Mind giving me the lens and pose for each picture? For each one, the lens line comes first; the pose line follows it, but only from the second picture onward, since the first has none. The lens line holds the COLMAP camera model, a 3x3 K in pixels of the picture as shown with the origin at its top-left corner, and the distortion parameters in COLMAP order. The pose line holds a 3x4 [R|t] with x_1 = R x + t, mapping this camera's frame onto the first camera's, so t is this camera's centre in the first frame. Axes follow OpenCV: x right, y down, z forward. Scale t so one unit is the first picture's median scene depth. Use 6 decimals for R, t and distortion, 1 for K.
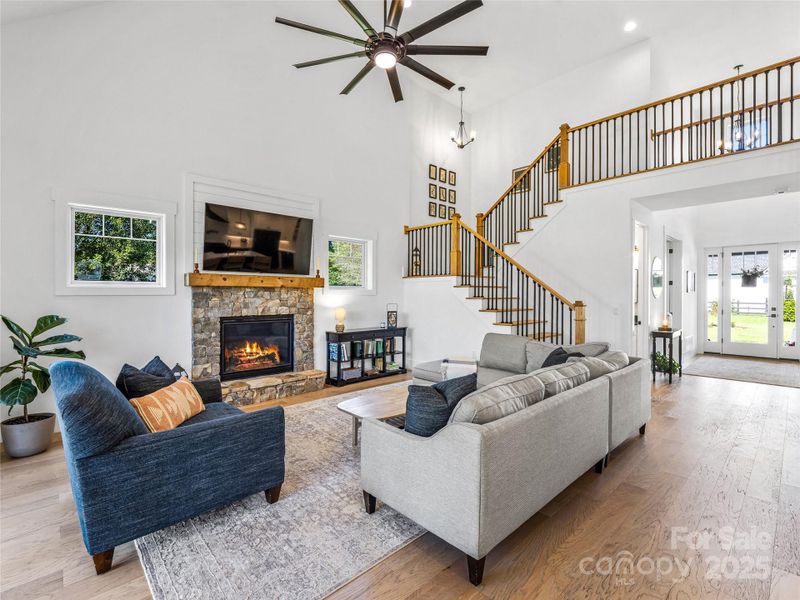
lens RADIAL K [[377.2, 0, 397.1], [0, 377.2, 293.5], [0, 0, 1]] dist [-0.002232, -0.004186]
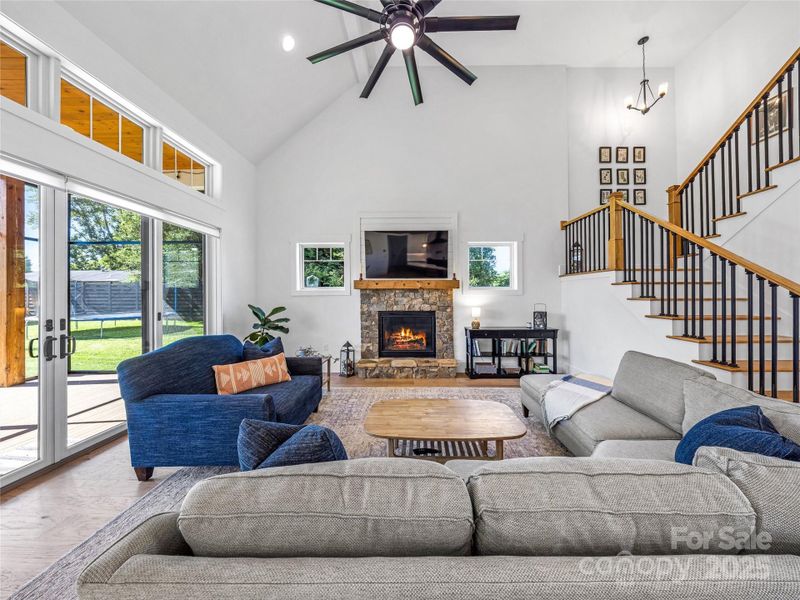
lens RADIAL K [[261.3, 0, 411.1], [0, 261.3, 290.9], [0, 0, 1]] dist [-0.001458, -0.000857]
pose [[0.725427, -0.011517, -0.688203, 0.258073], [0.005797, 0.999927, -0.010622, -0.000837], [0.688275, 0.003716, 0.725440, 0.348565]]
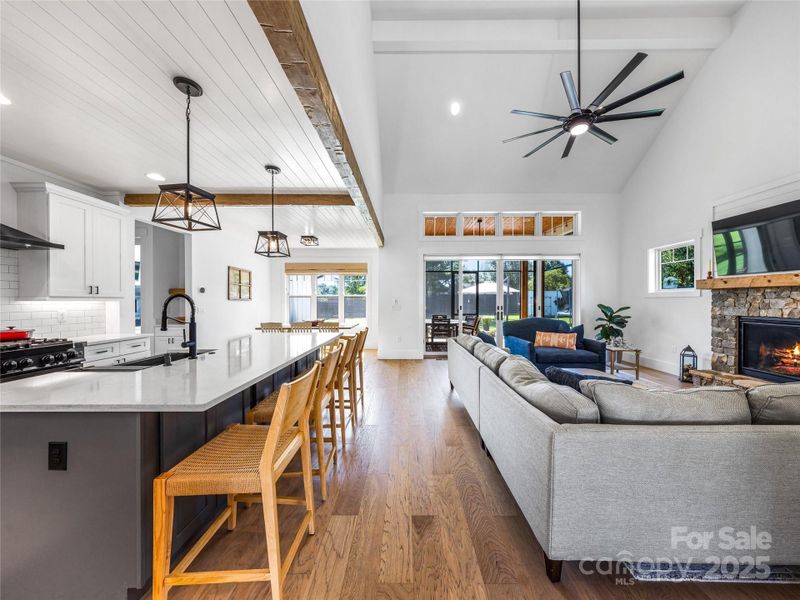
lens RADIAL K [[251.1, 0, 407.0], [0, 251.1, 303.3], [0, 0, 1]] dist [-0.015716, -0.000191]
pose [[-0.691653, 0.007852, -0.722188, 0.667219], [0.002066, 0.999958, 0.008893, 0.015646], [0.722227, 0.004659, -0.691640, 0.721348]]
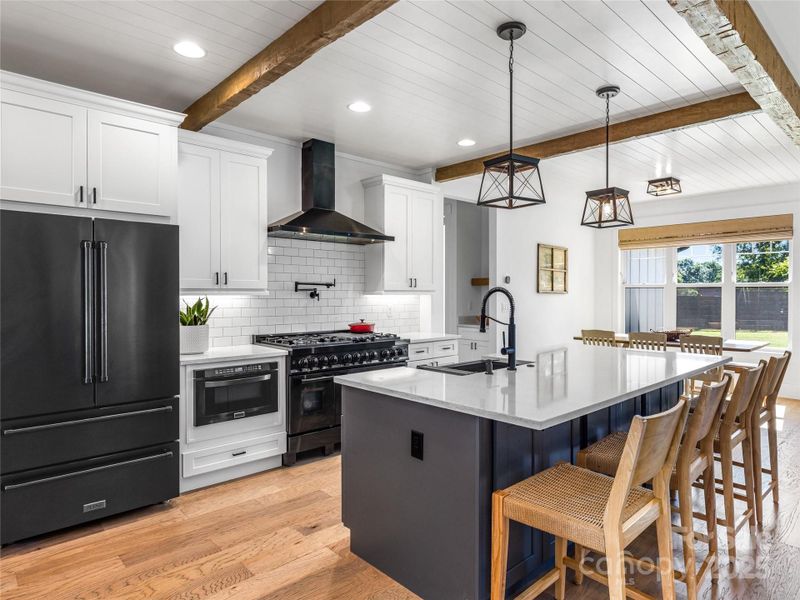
lens RADIAL K [[480.6, 0, 429.1], [0, 480.6, 295.7], [0, 0, 1]] dist [0.015661, -0.003240]
pose [[-0.999994, 0.000571, 0.003327, 0.733759], [0.000591, 0.999981, 0.006149, 0.007899], [-0.003323, 0.006151, -0.999976, 0.828756]]
